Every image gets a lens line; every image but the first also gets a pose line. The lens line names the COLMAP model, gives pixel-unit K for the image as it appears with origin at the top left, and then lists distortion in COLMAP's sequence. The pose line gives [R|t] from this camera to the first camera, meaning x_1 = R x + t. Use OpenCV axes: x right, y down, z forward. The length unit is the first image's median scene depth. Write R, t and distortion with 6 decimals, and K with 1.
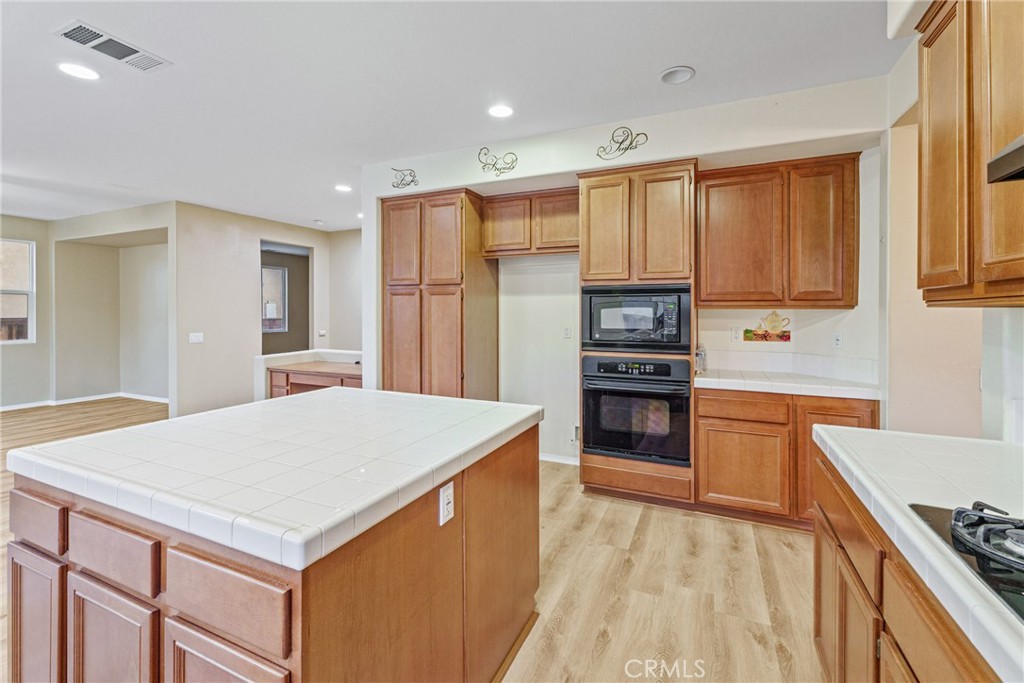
lens RADIAL K [[442.9, 0, 508.7], [0, 442.9, 311.8], [0, 0, 1]] dist [0.004623, 0.000861]
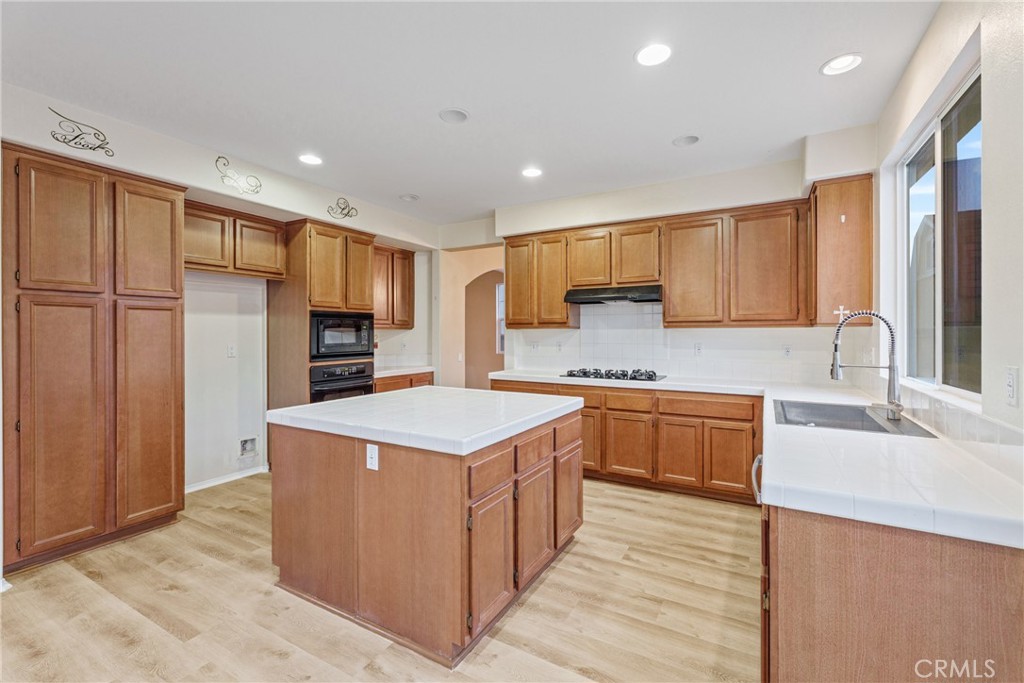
lens RADIAL K [[442.9, 0, 511.8], [0, 442.9, 332.2], [0, 0, 1]] dist [0.004623, 0.000861]
pose [[0.091878, -0.002497, 0.995767, -0.962744], [0.001865, 0.999996, 0.002336, 0.001231], [-0.995769, 0.001643, 0.091882, 0.310032]]
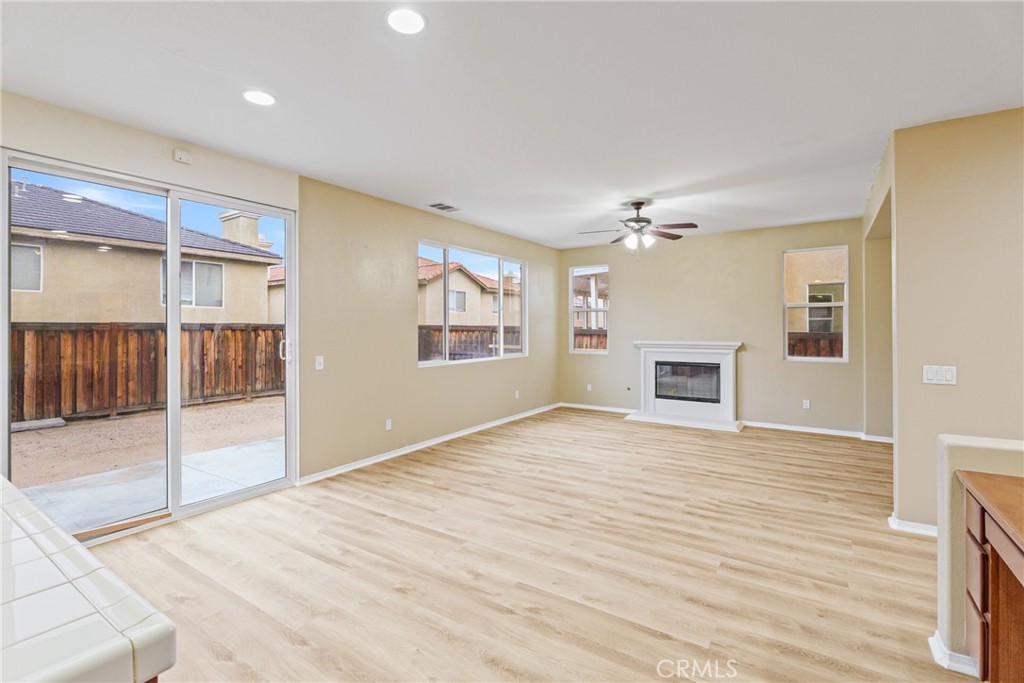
lens RADIAL K [[466.9, 0, 509.7], [0, 466.9, 331.6], [0, 0, 1]] dist [-0.003394, -0.000728]
pose [[-0.161412, 0.008249, -0.986853, -0.121737], [0.002446, 0.999965, 0.007959, 0.001654], [0.986884, -0.001129, -0.161426, 0.928066]]
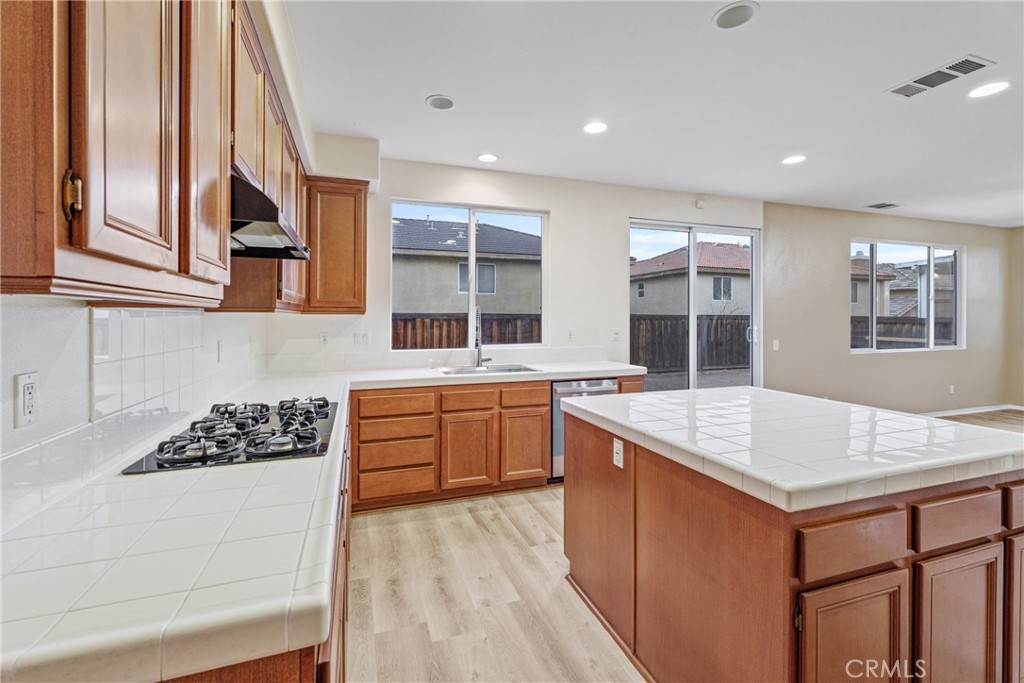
lens RADIAL K [[442.9, 0, 509.8], [0, 442.9, 324.6], [0, 0, 1]] dist [0.004623, 0.000861]
pose [[-0.719281, 0.009193, -0.694658, 0.422885], [-0.001258, 0.999894, 0.014536, 0.002015], [0.694718, 0.011329, -0.719193, 0.692414]]
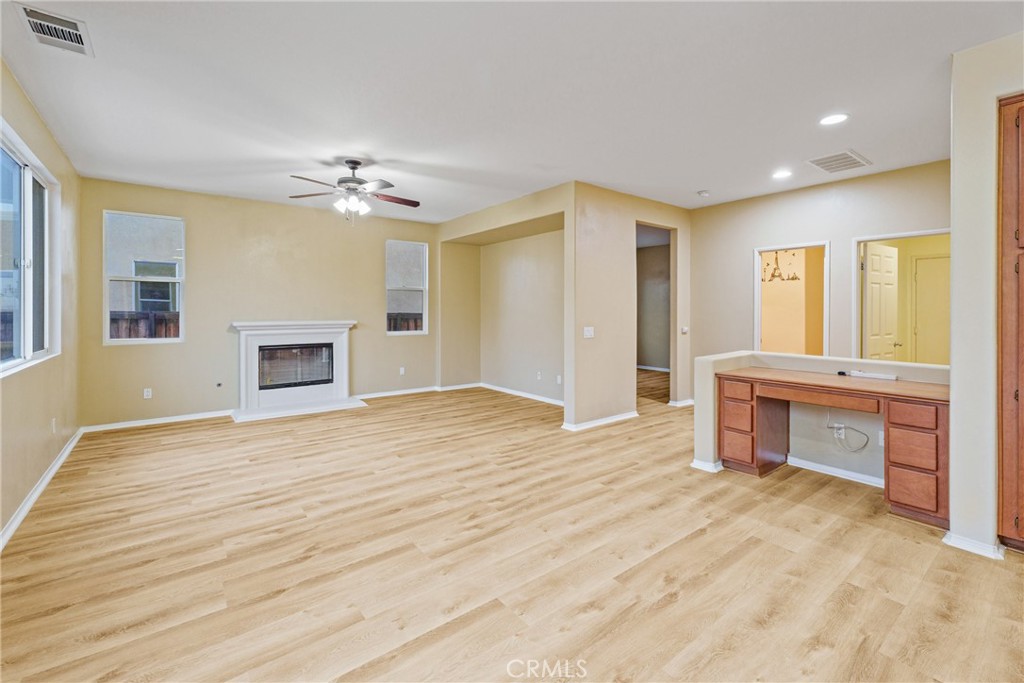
lens RADIAL K [[442.9, 0, 510.0], [0, 442.9, 312.4], [0, 0, 1]] dist [0.004623, 0.000861]
pose [[0.885282, -0.000874, -0.465054, -0.677057], [0.001837, 0.999997, 0.001618, 0.025602], [0.465052, -0.002287, 0.885281, 0.212346]]
